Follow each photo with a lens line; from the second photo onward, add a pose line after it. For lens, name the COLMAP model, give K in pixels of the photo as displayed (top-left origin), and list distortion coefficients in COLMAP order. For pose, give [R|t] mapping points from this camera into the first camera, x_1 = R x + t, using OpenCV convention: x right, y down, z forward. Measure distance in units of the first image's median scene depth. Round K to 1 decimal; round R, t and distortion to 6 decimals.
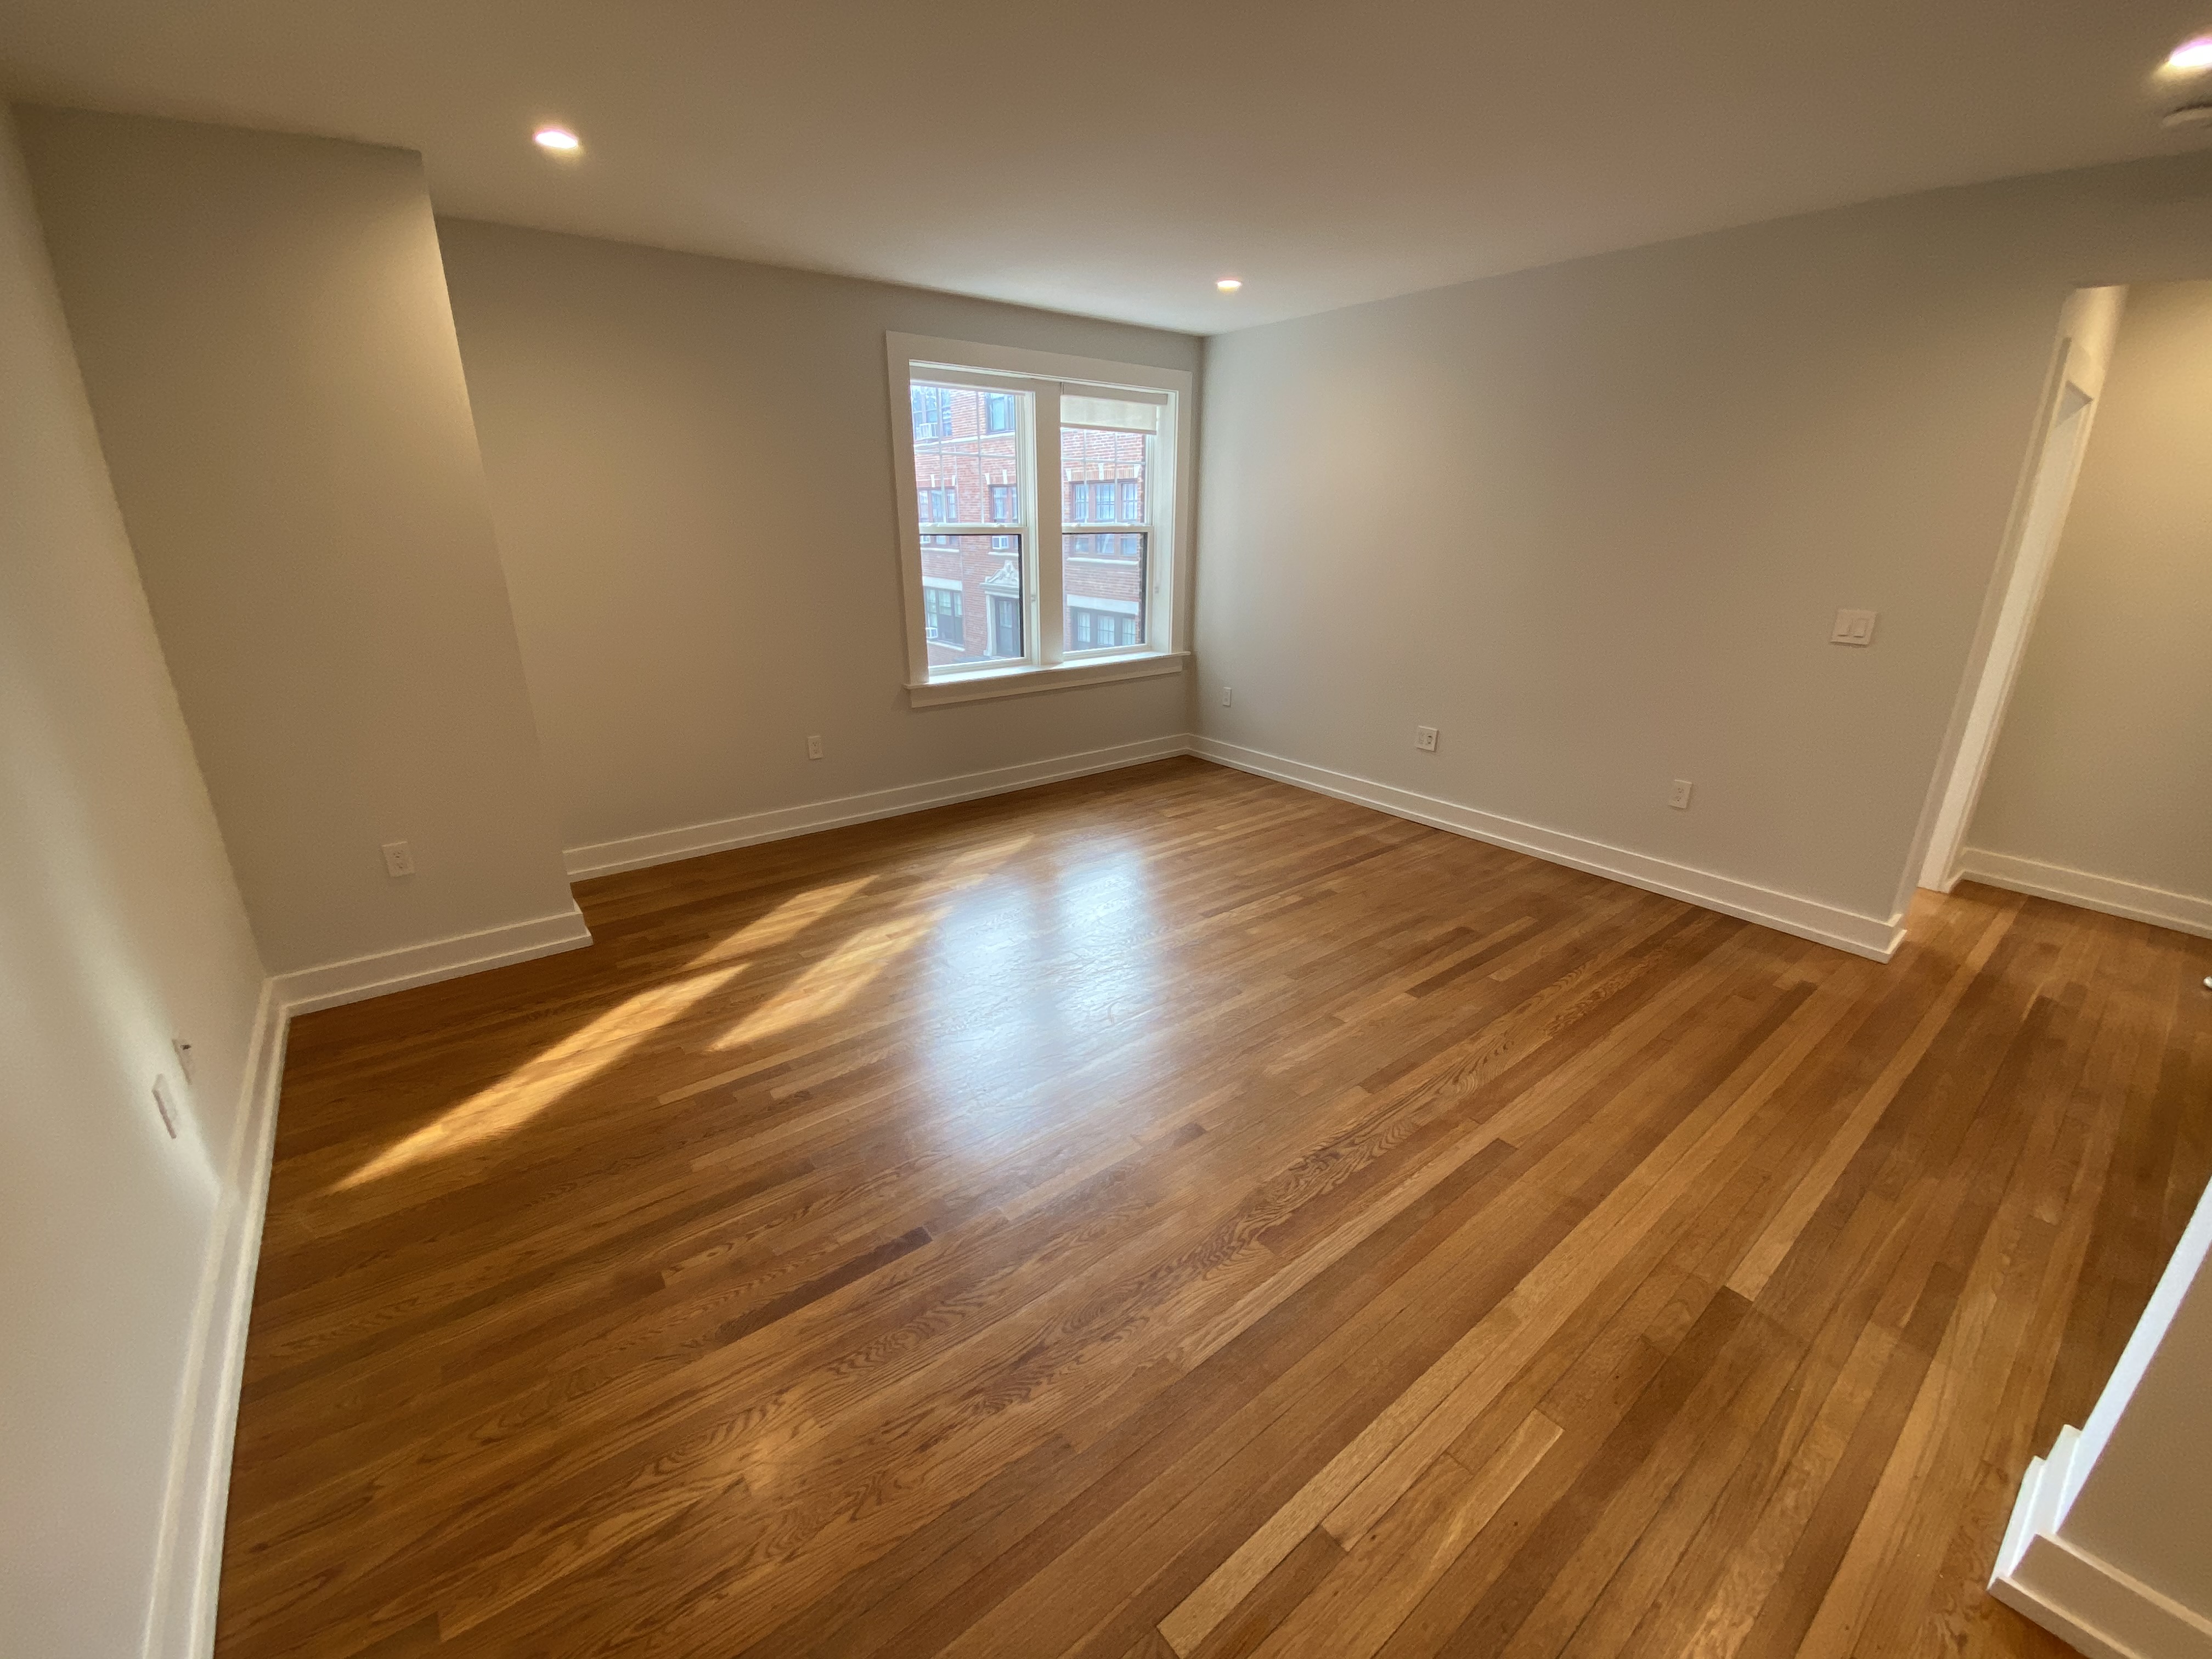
lens RADIAL K [[889.6, 0, 1106.0], [0, 889.6, 817.7], [0, 0, 1]] dist [0.016023, -0.007495]
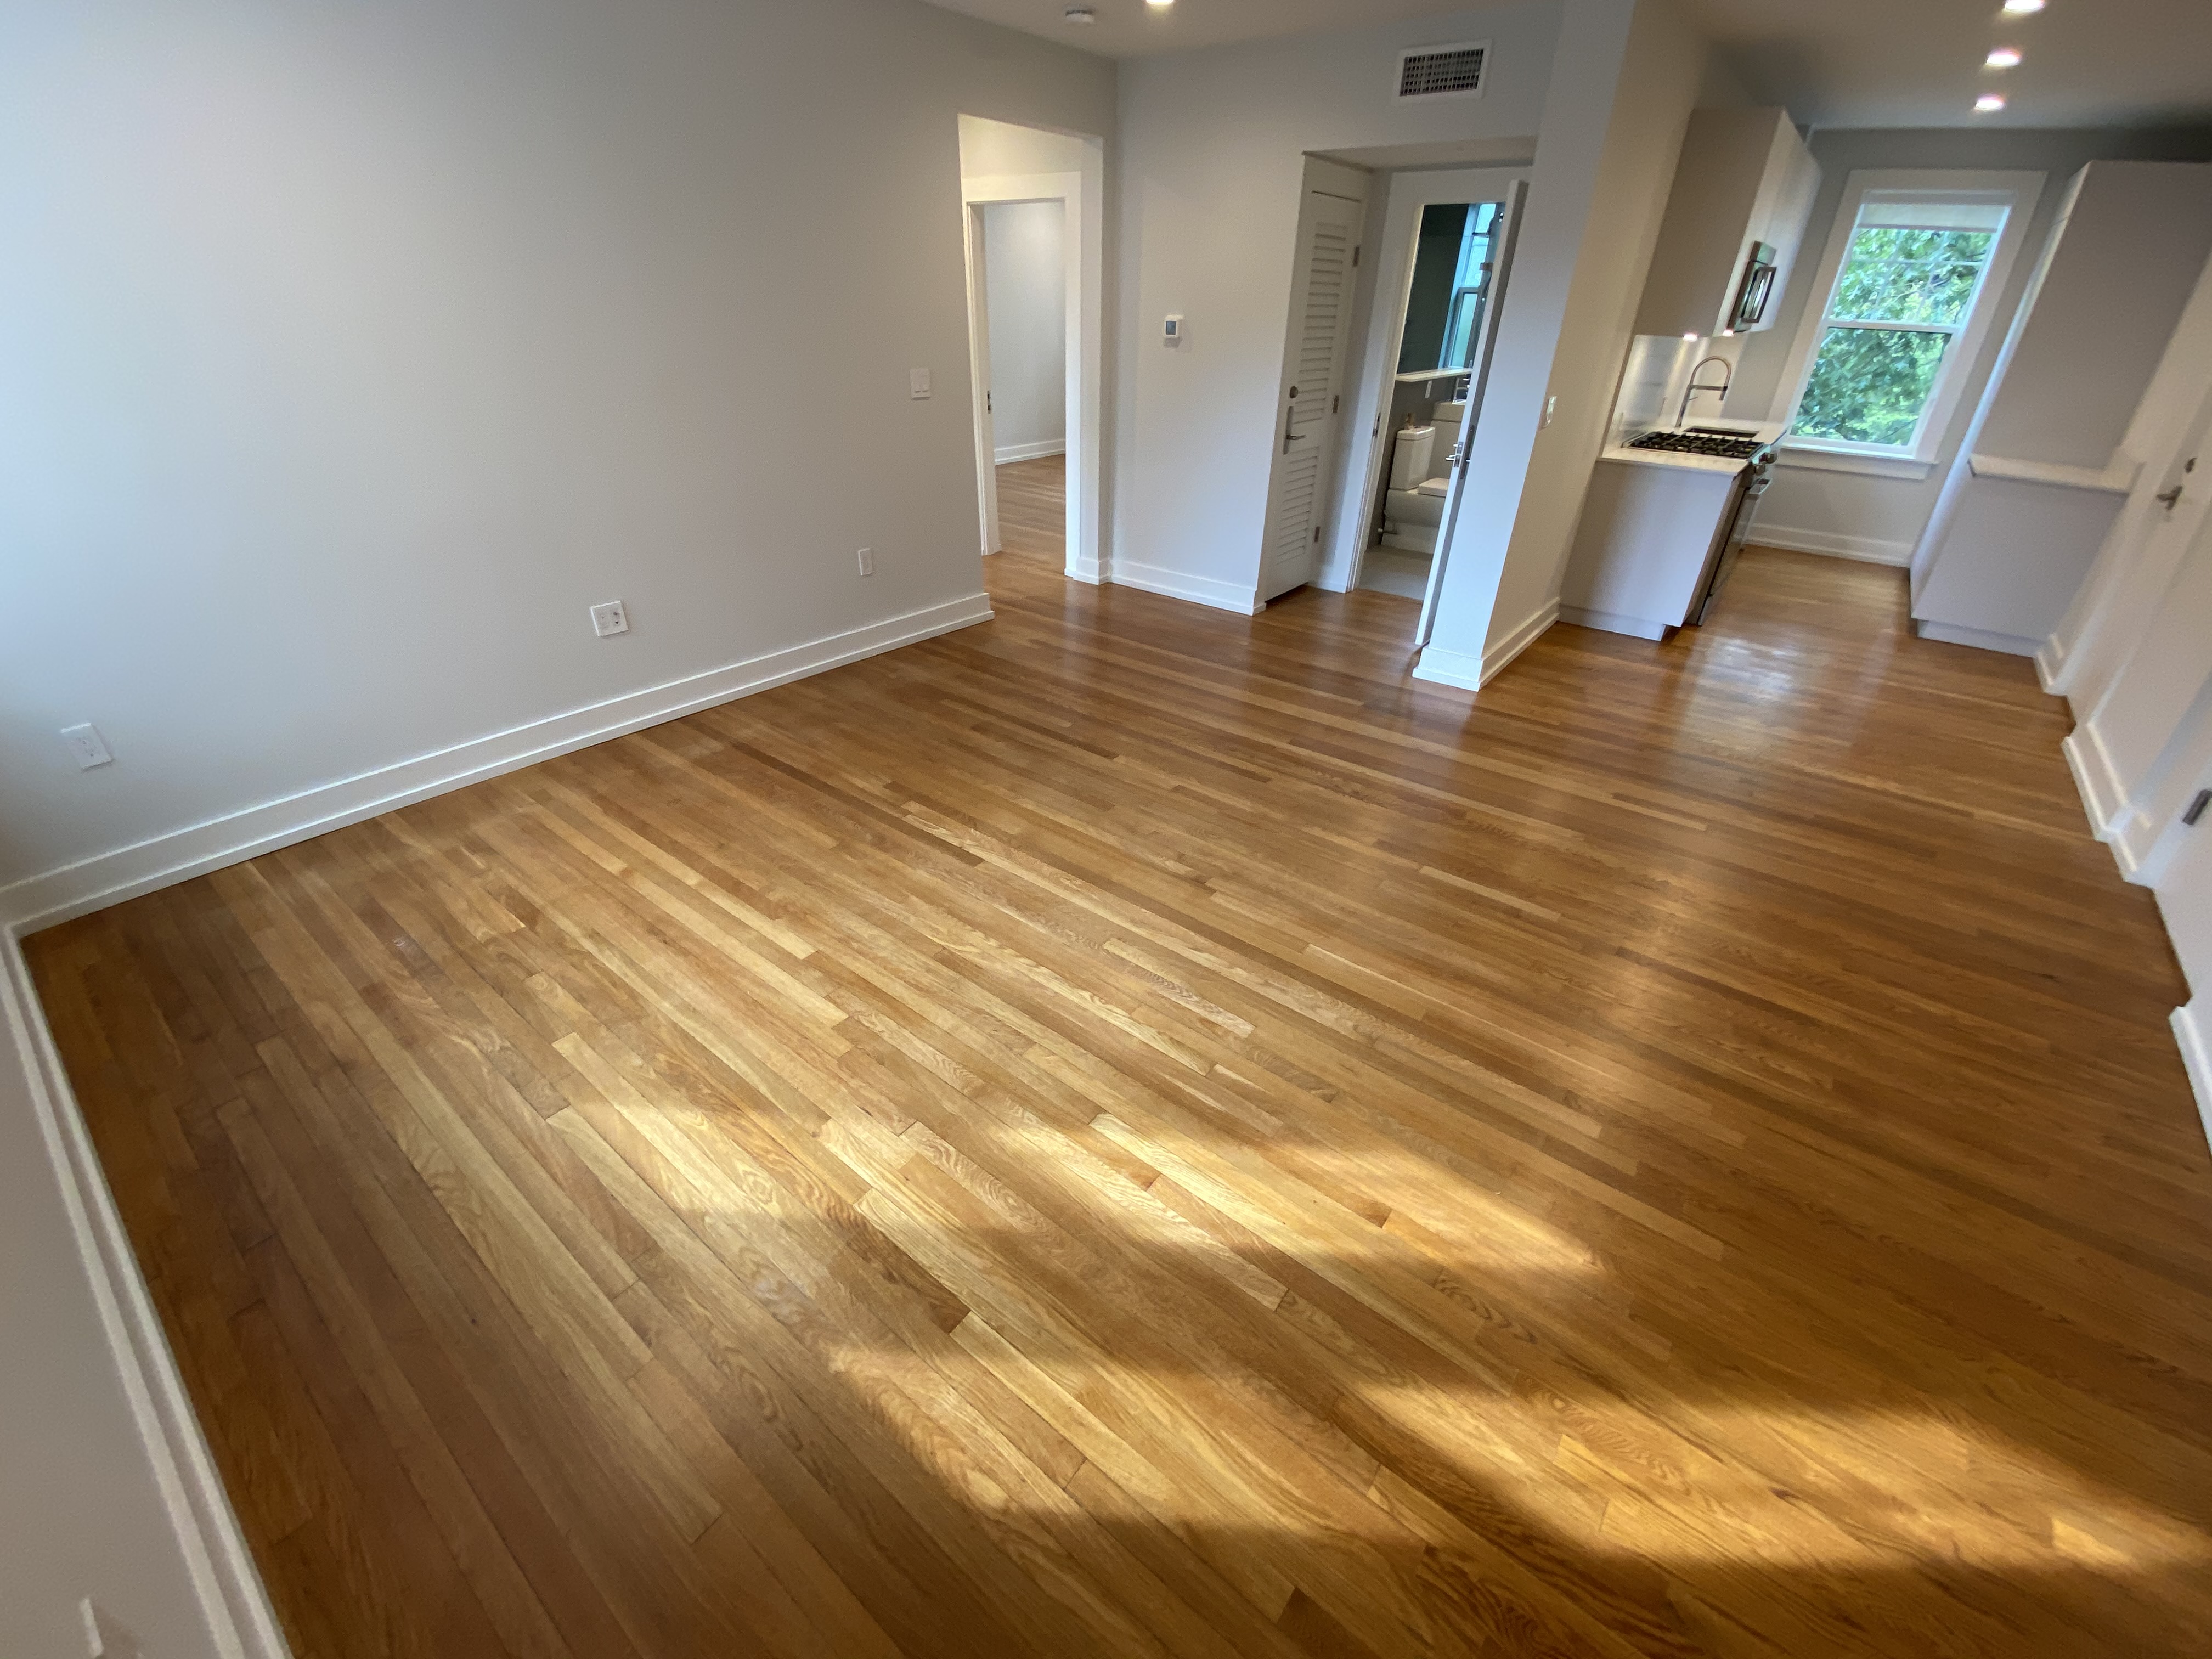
lens RADIAL K [[889.6, 0, 1096.2], [0, 889.6, 821.2], [0, 0, 1]] dist [0.016023, -0.007495]
pose [[-0.238603, -0.501995, 0.831306, -0.559815], [0.287578, 0.781110, 0.554225, -0.330155], [-0.927560, 0.371305, -0.042013, 0.956844]]
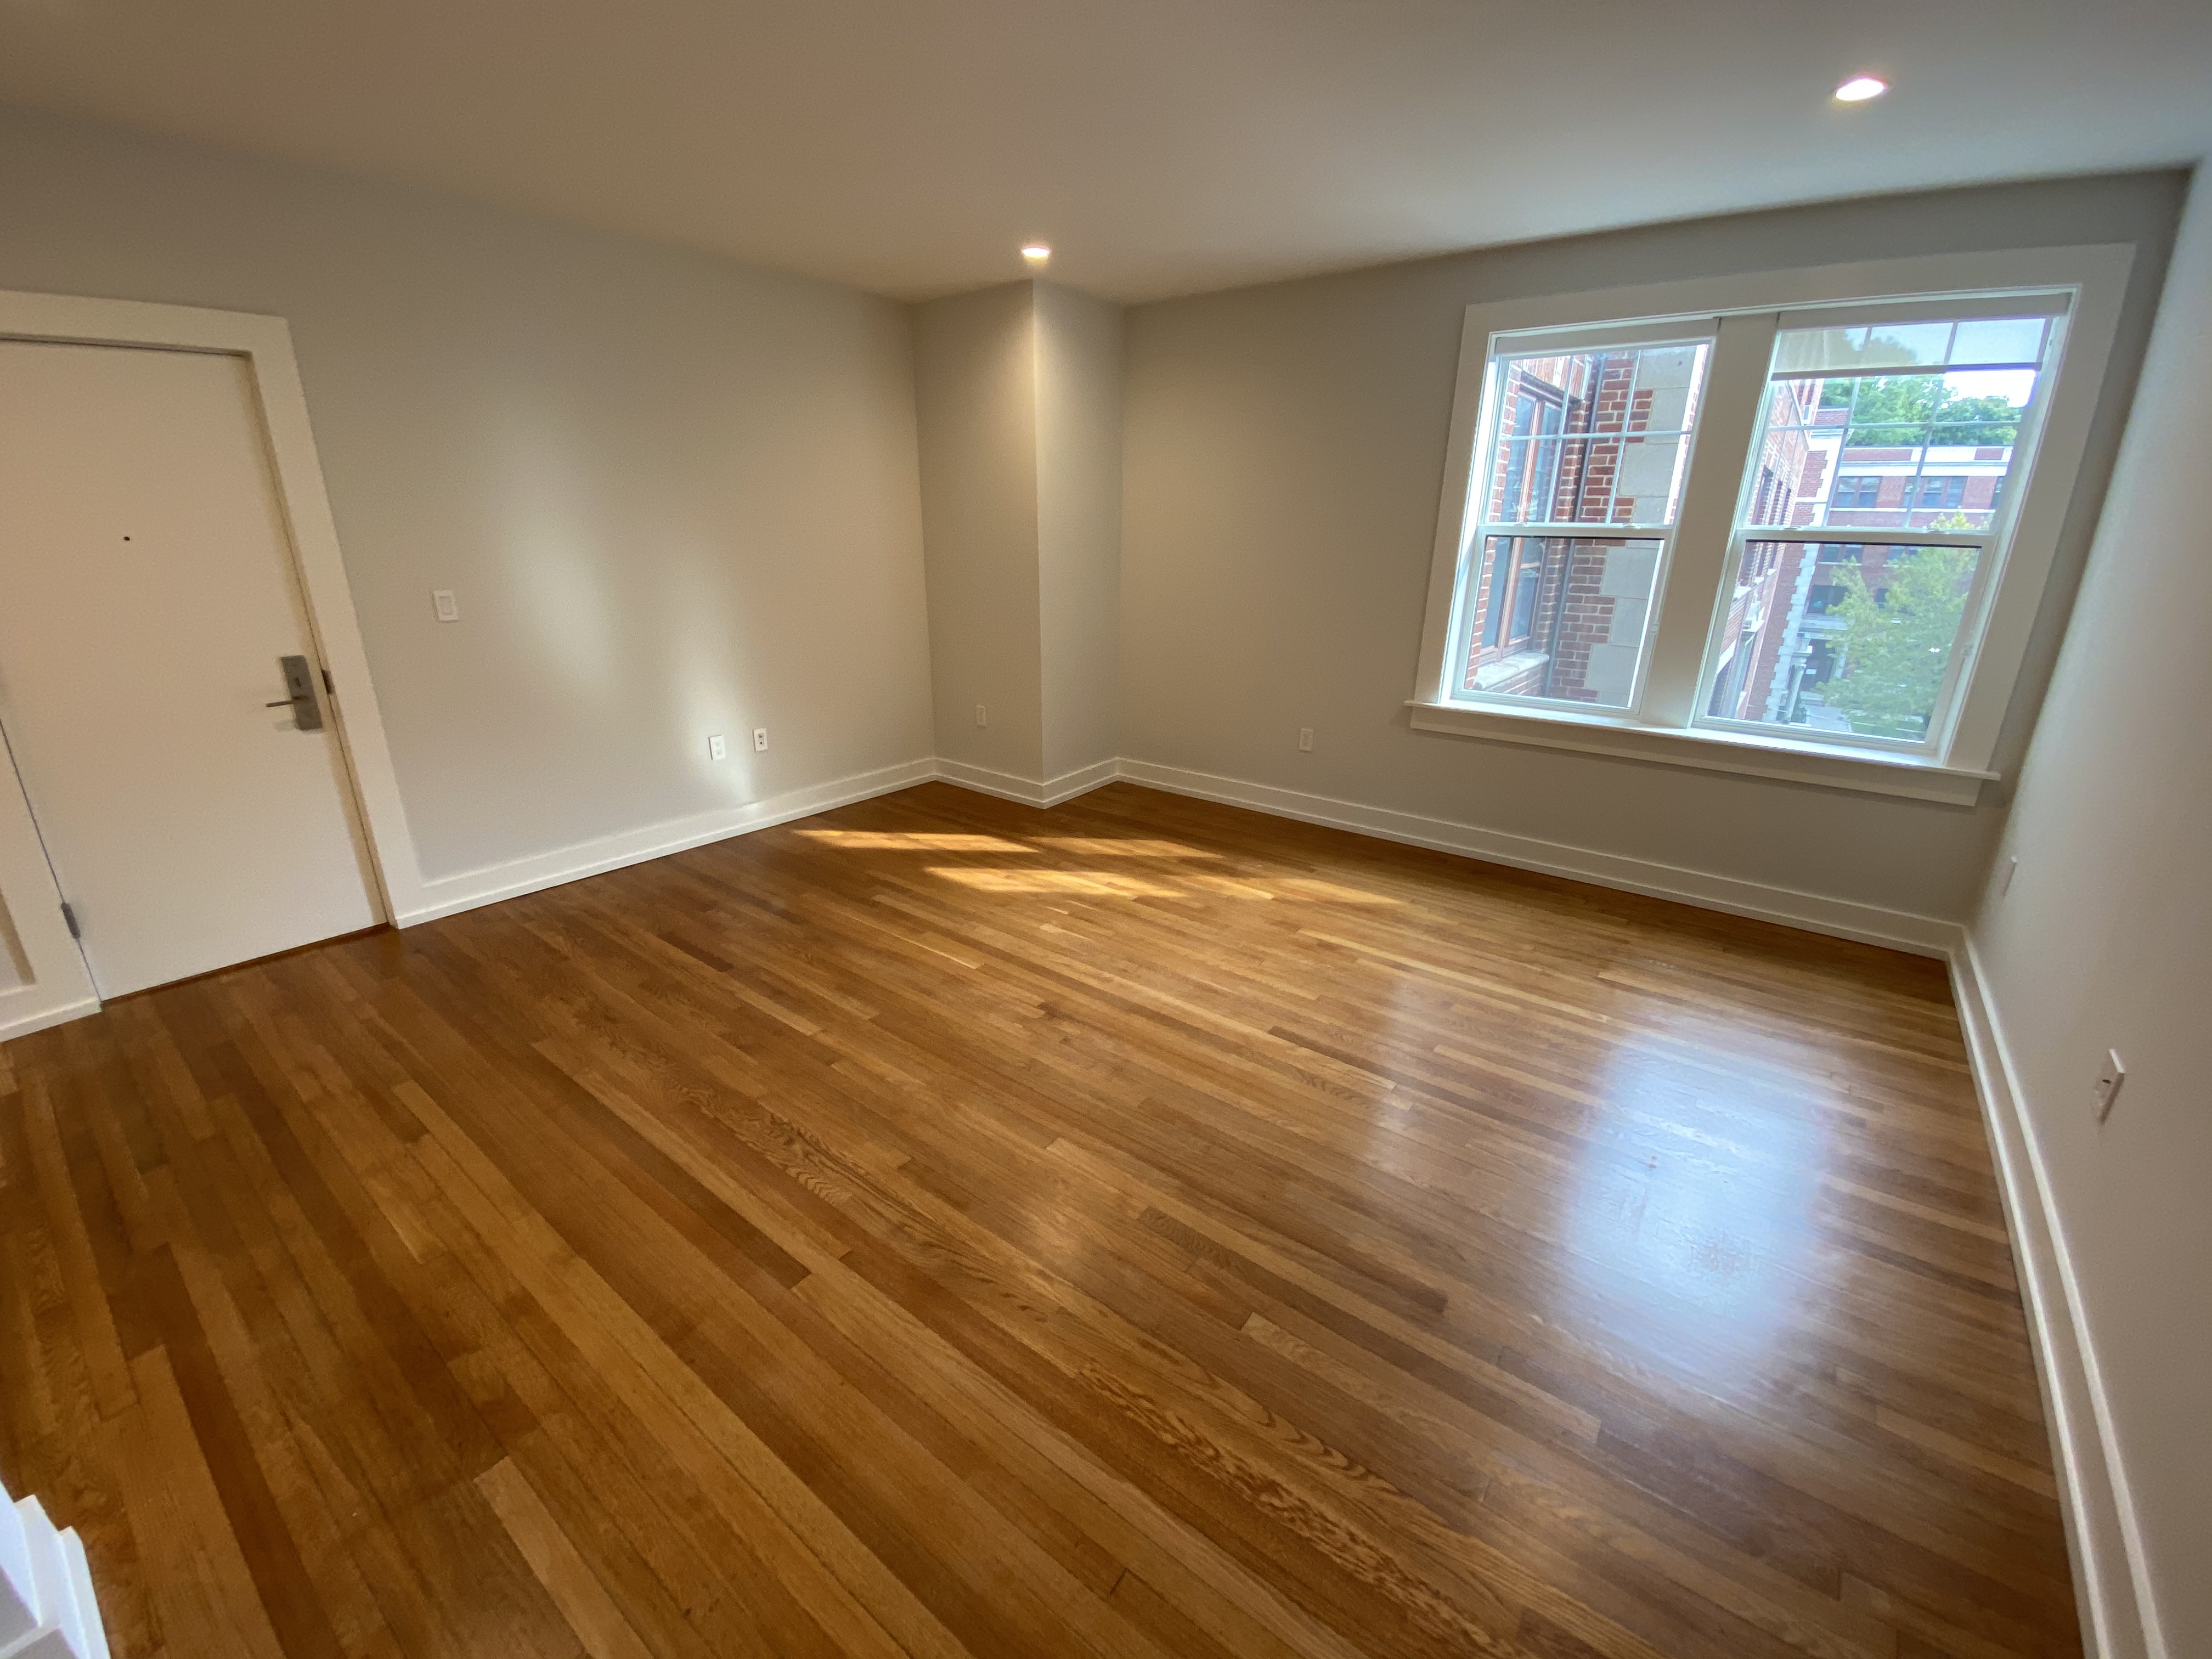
lens RADIAL K [[889.6, 0, 1097.5], [0, 889.6, 812.5], [0, 0, 1]] dist [0.016023, -0.007495]
pose [[0.251763, 0.303642, -0.918922, 0.747755], [-0.320461, 0.922097, 0.216892, -0.186674], [0.913192, 0.239873, 0.329455, 0.583584]]
